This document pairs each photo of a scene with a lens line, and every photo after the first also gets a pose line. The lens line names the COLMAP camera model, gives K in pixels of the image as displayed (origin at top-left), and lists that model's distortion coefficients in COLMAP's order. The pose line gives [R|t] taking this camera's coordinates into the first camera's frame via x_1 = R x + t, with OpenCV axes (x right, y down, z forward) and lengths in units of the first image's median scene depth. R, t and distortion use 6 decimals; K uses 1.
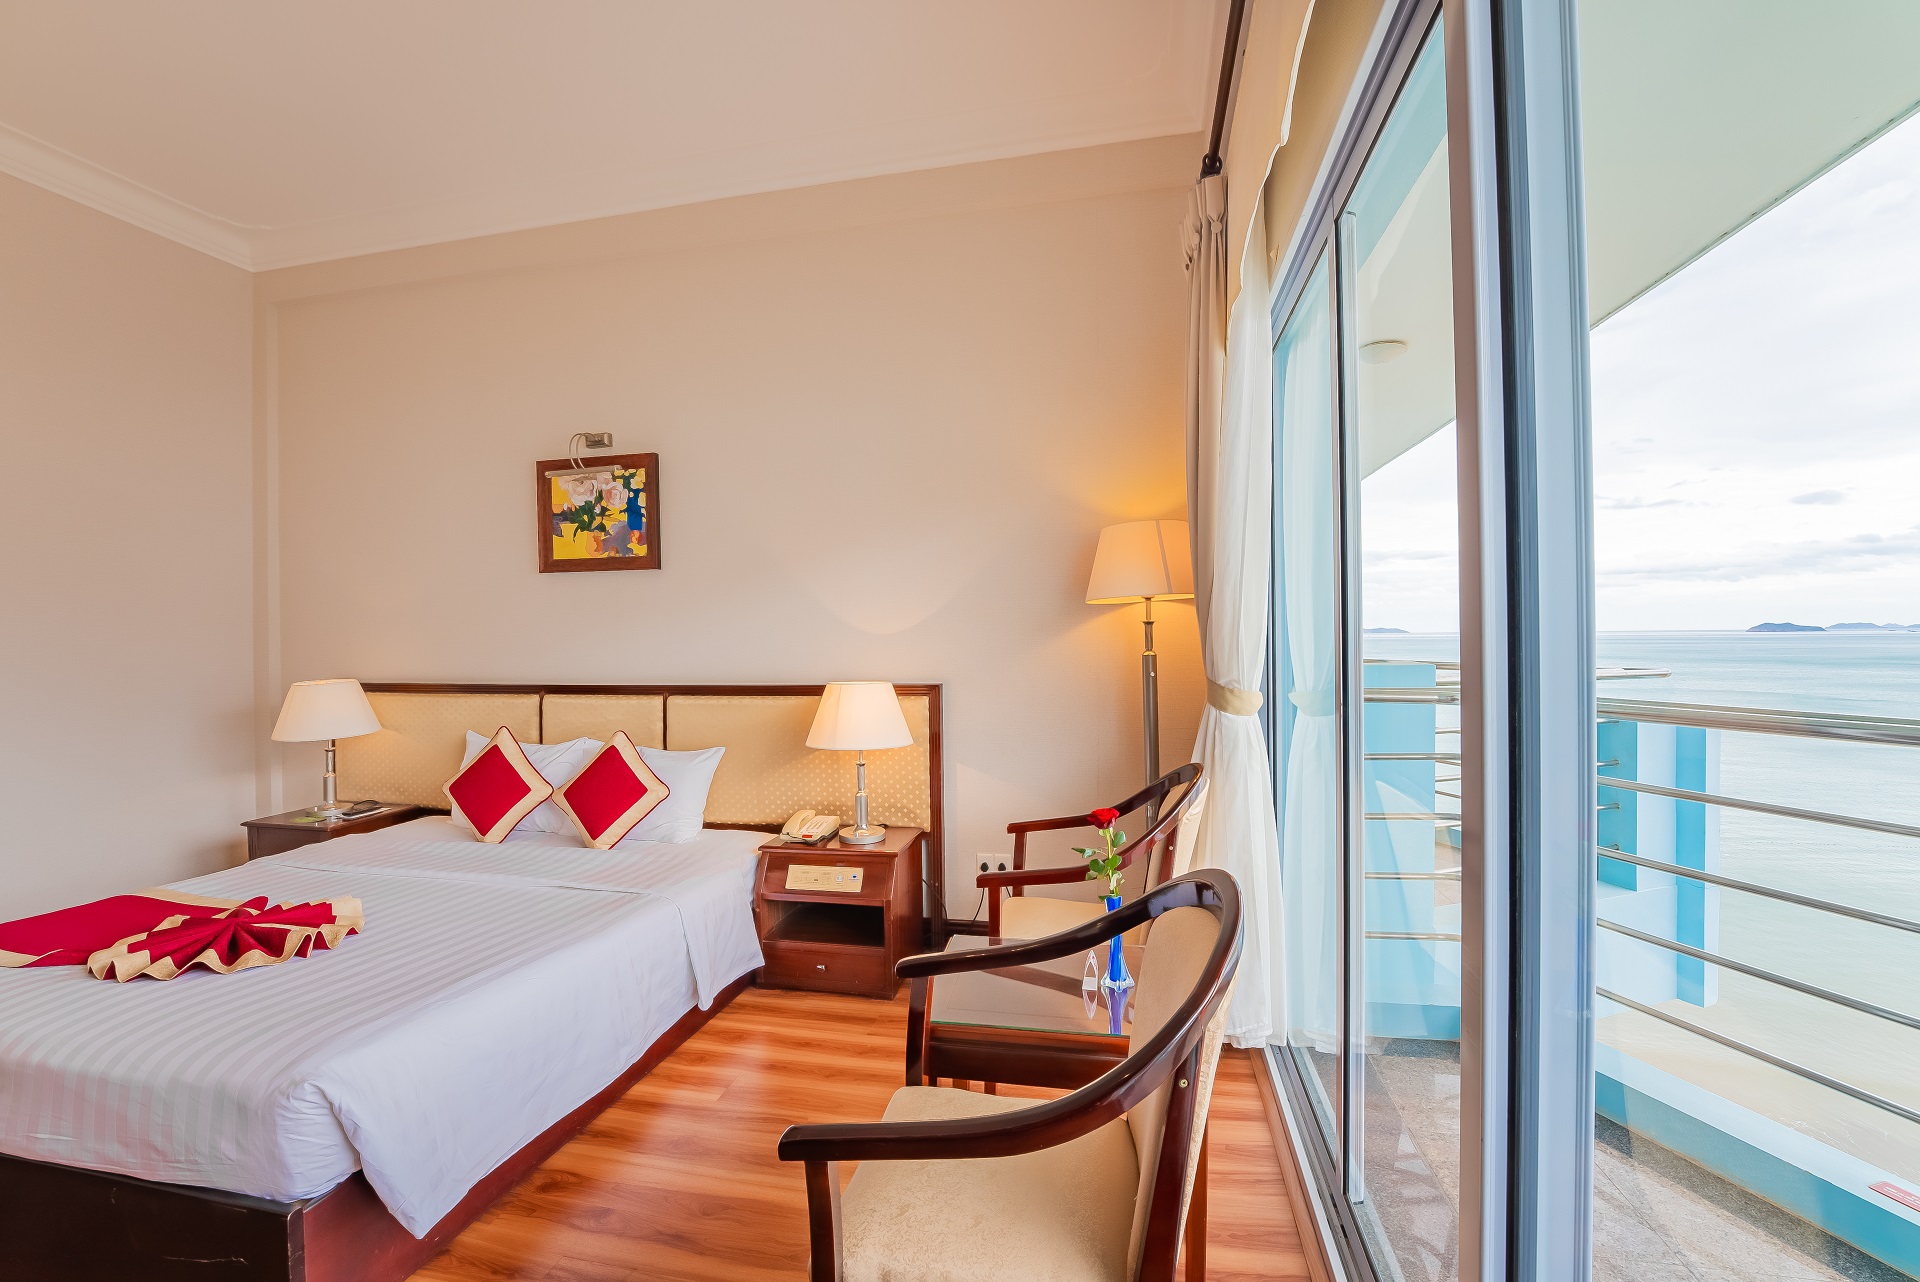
lens RADIAL K [[797.3, 0, 952.7], [0, 797.3, 637.8], [0, 0, 1]] dist [-0.007074, -0.000200]
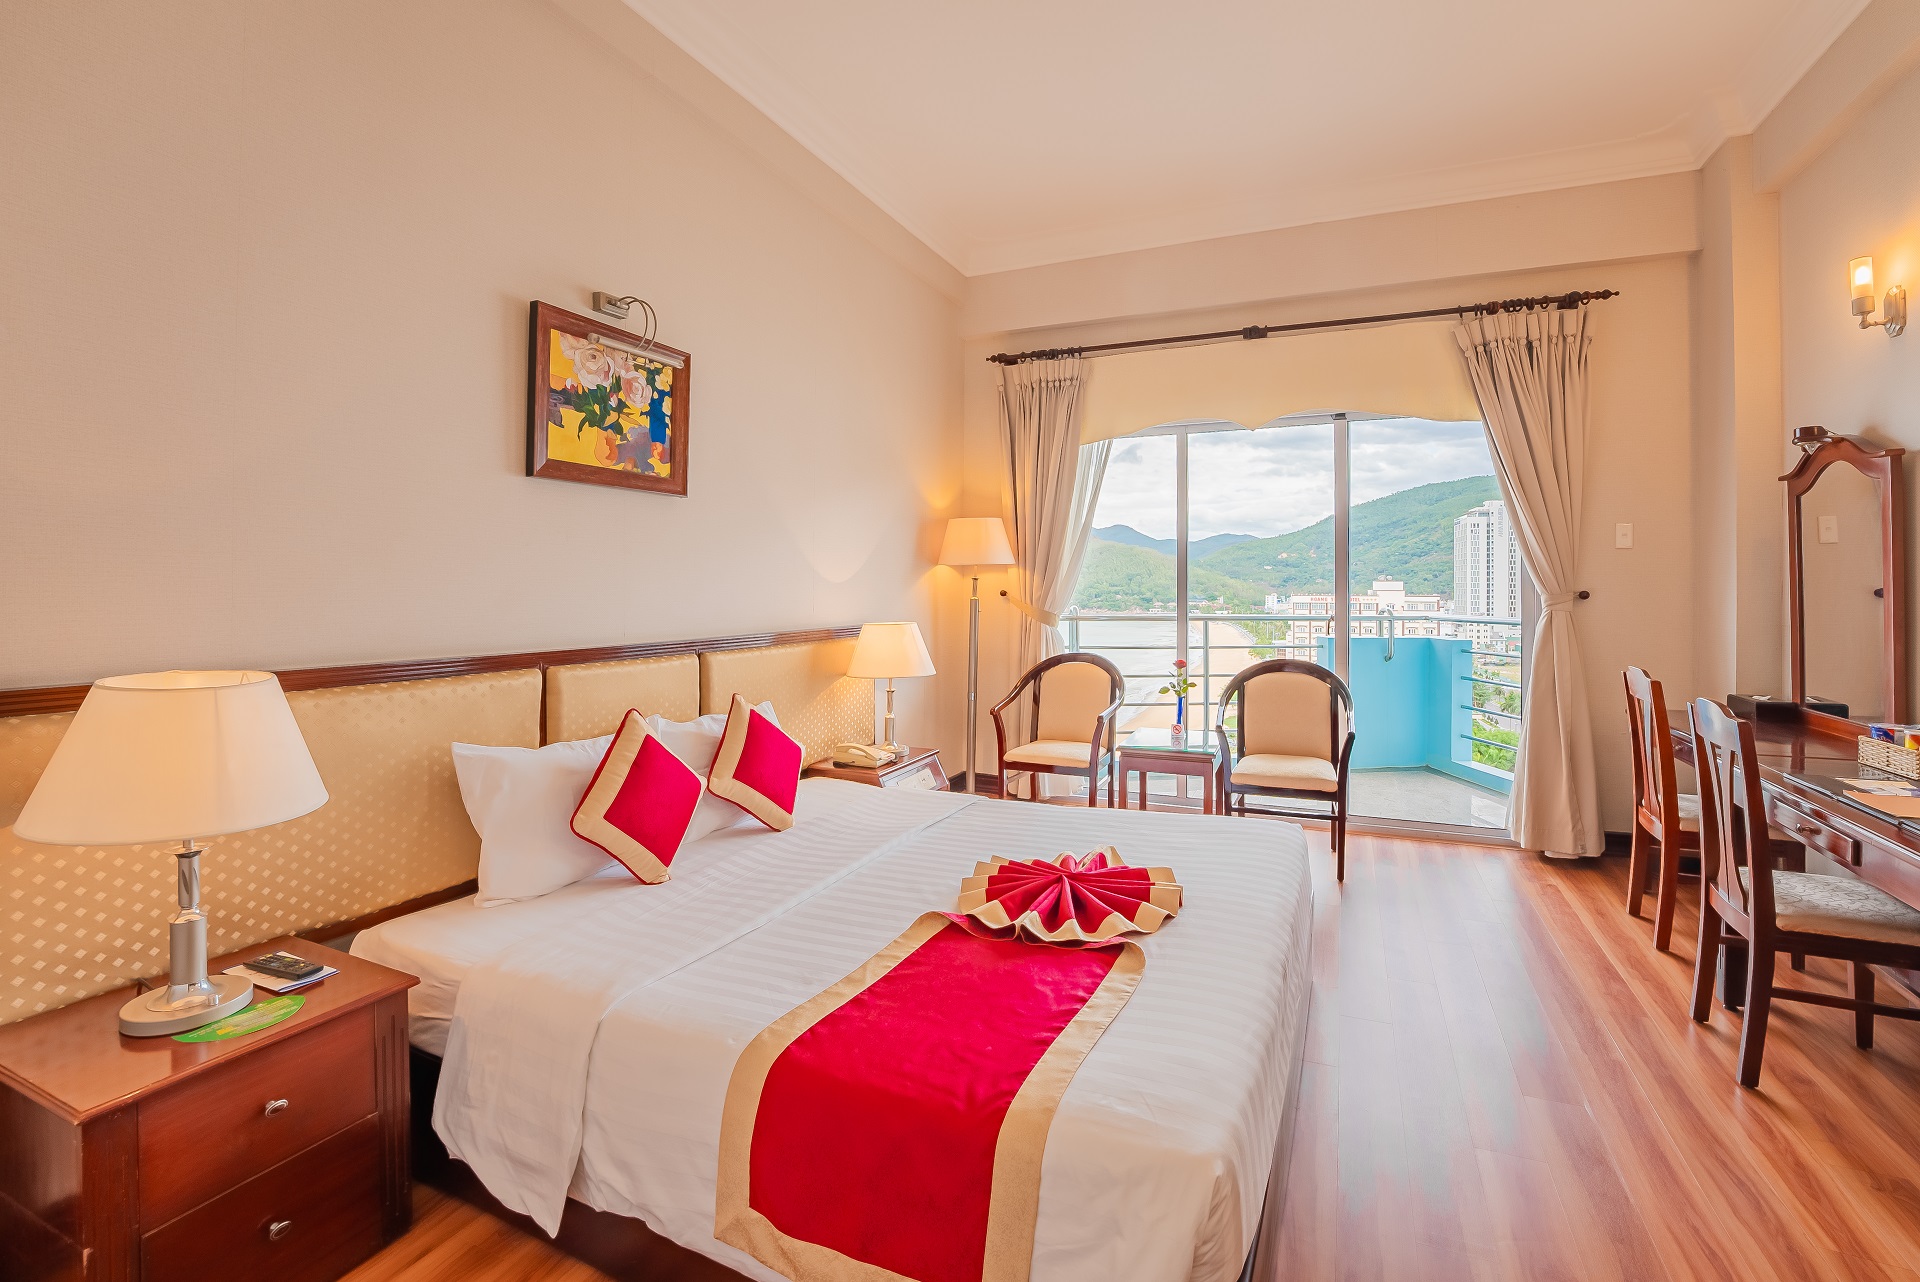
lens RADIAL K [[797.3, 0, 1003.1], [0, 797.3, 590.7], [0, 0, 1]] dist [-0.007074, -0.000200]
pose [[0.193223, 0.008995, 0.981114, -1.094857], [0.004465, 0.999940, -0.010047, 0.018218], [-0.981145, 0.006322, 0.193171, 0.525008]]
